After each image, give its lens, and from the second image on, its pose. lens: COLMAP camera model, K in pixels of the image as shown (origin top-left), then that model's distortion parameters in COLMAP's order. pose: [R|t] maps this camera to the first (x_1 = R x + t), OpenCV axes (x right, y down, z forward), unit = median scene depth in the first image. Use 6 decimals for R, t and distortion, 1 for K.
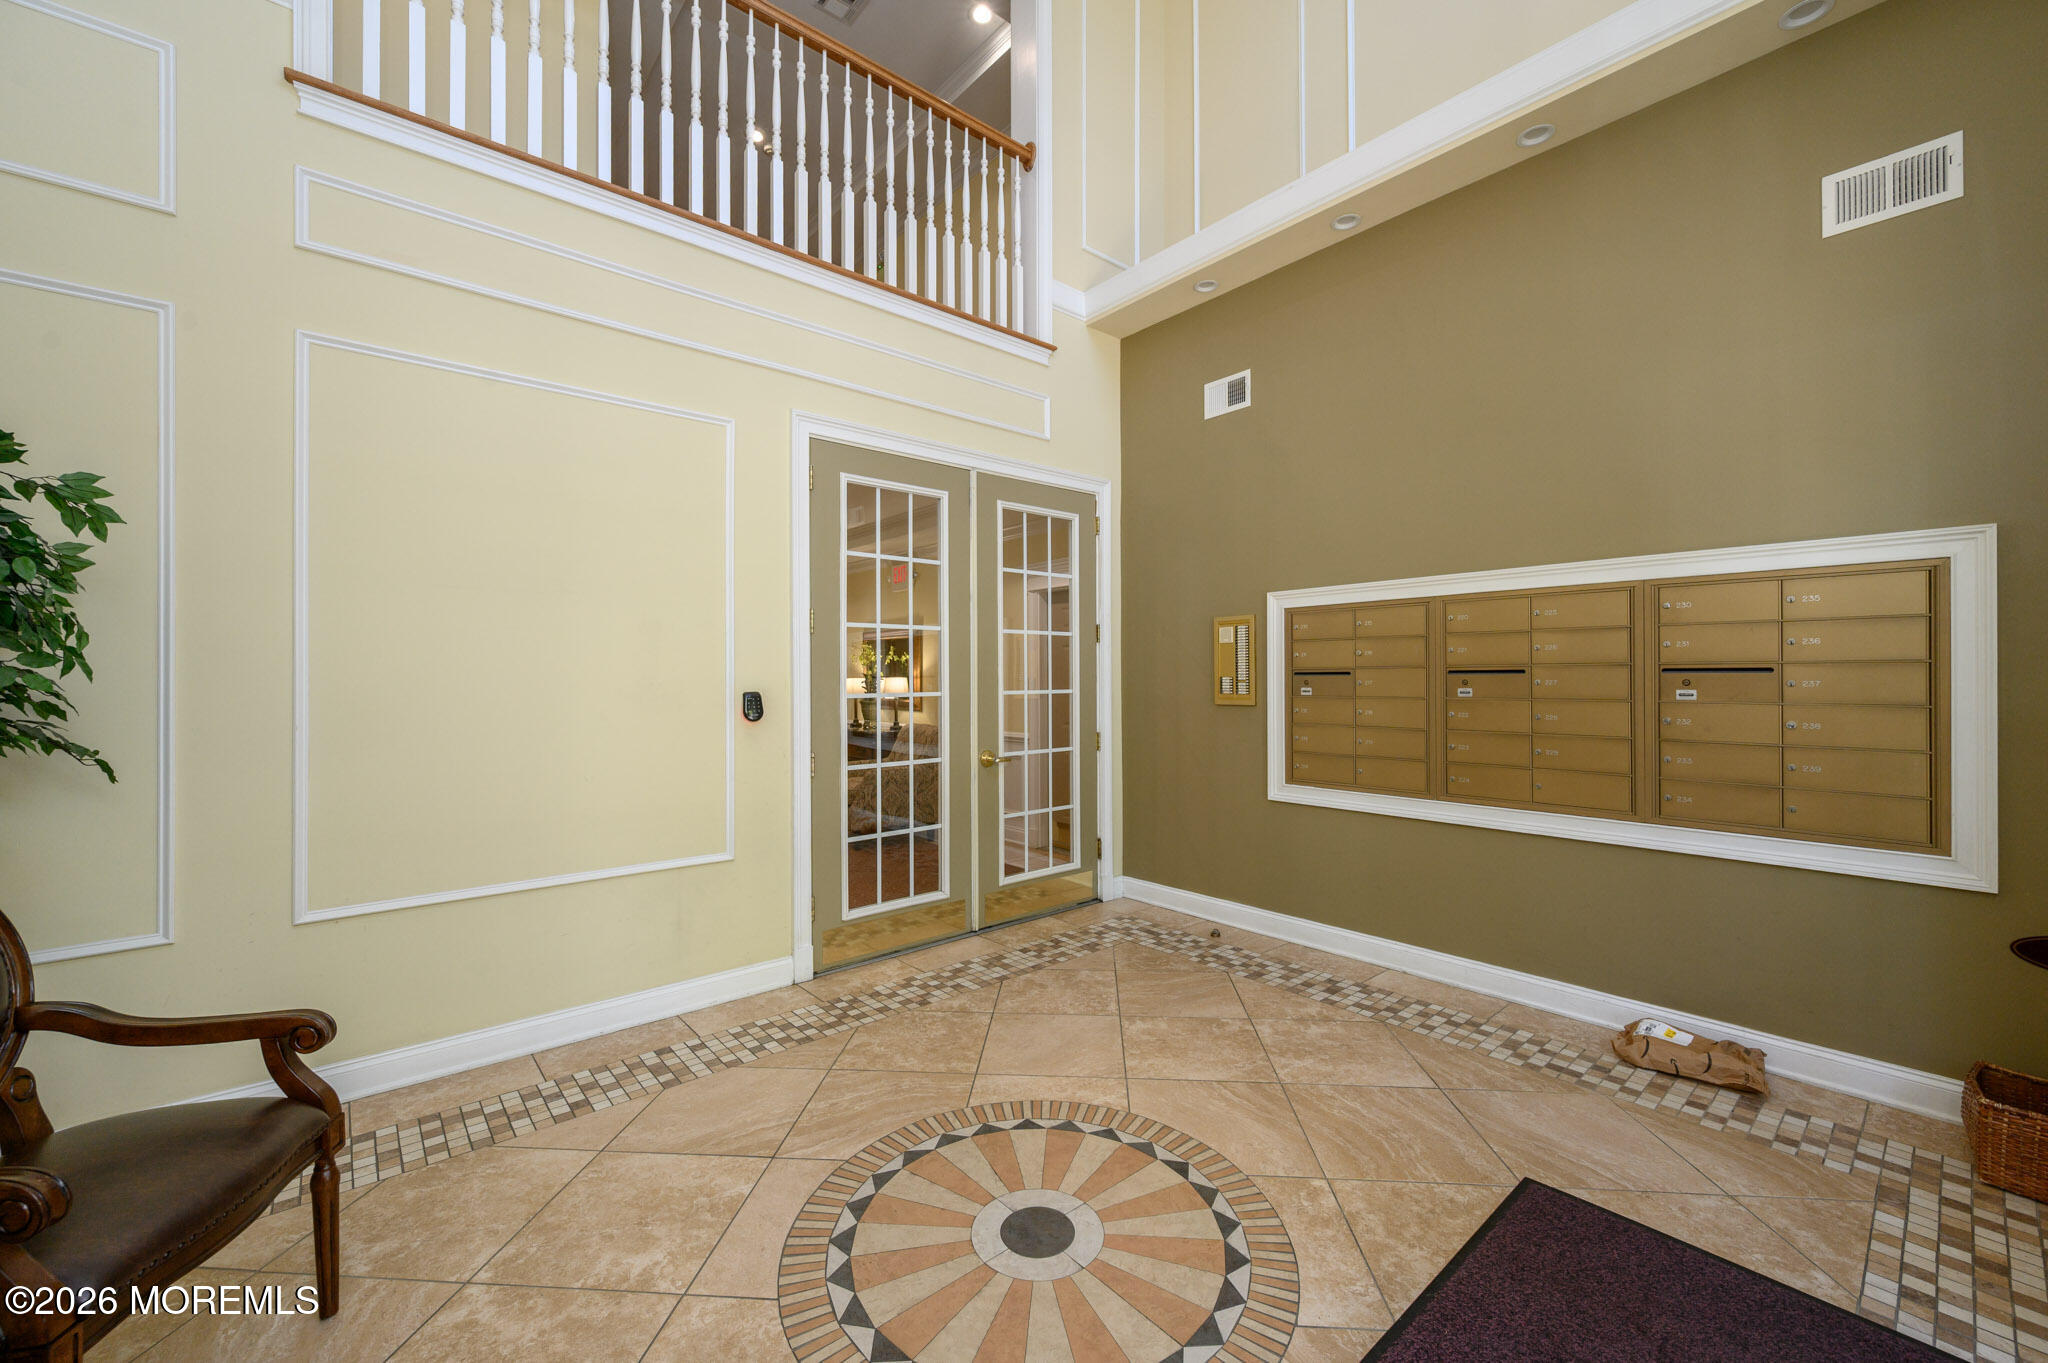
lens RADIAL K [[805.8, 0, 1024.8], [0, 805.8, 679.7], [0, 0, 1]] dist [-0.001045, -0.000334]
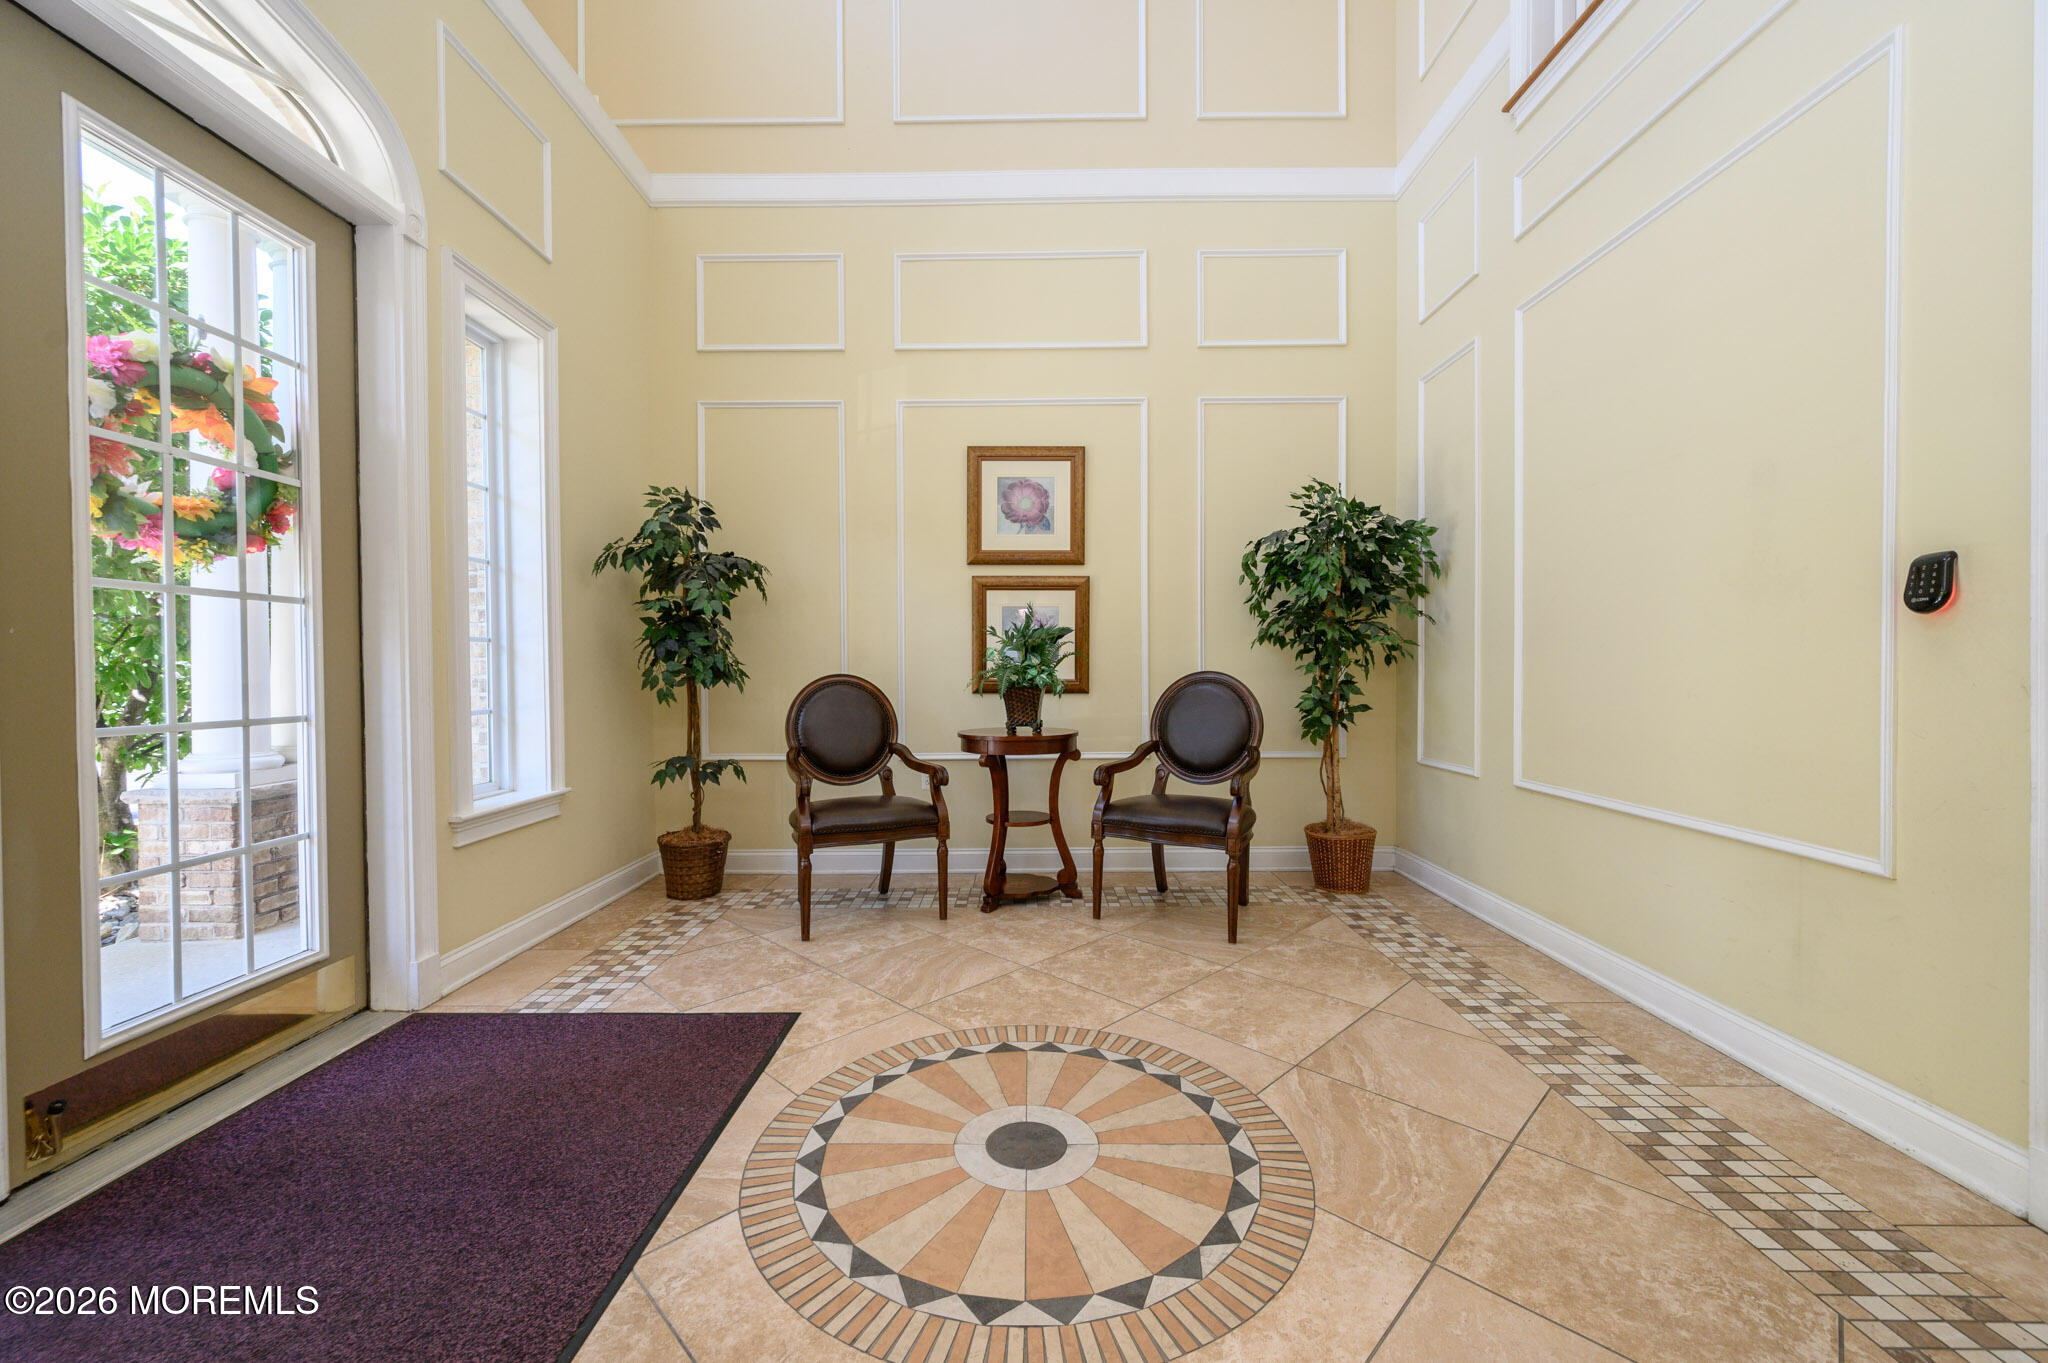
lens RADIAL K [[805.8, 0, 1017.7], [0, 805.8, 676.3], [0, 0, 1]] dist [-0.001045, -0.000334]
pose [[-0.656972, 0.016425, -0.753736, 0.538047], [0.007085, 0.999853, 0.015613, 0.106543], [0.753882, 0.004917, -0.656992, 1.217264]]
